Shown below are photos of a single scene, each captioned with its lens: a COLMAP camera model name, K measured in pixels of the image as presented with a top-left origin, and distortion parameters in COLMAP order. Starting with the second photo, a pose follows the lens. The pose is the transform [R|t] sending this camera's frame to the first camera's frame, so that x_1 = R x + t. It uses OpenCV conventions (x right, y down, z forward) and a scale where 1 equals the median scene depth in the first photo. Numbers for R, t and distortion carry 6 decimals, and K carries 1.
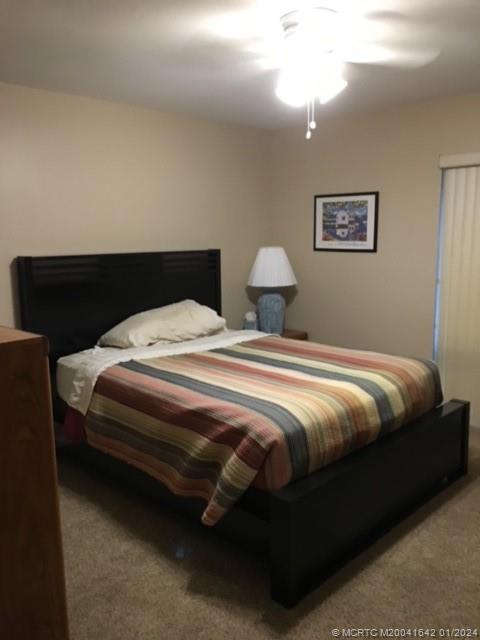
lens RADIAL K [[537.4, 0, 240.0], [0, 537.4, 320.0], [0, 0, 1]] dist [0.001387, 0.002016]
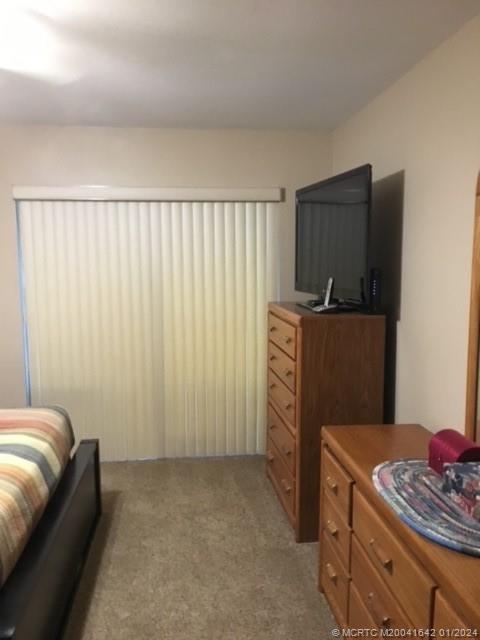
lens RADIAL K [[537.4, 0, 240.0], [0, 537.4, 320.0], [0, 0, 1]] dist [0.001387, 0.002016]
pose [[0.624382, -0.081097, 0.776898, -0.186170], [0.125286, 0.992117, 0.002872, -0.040771], [-0.771006, 0.095541, 0.629620, 0.193640]]
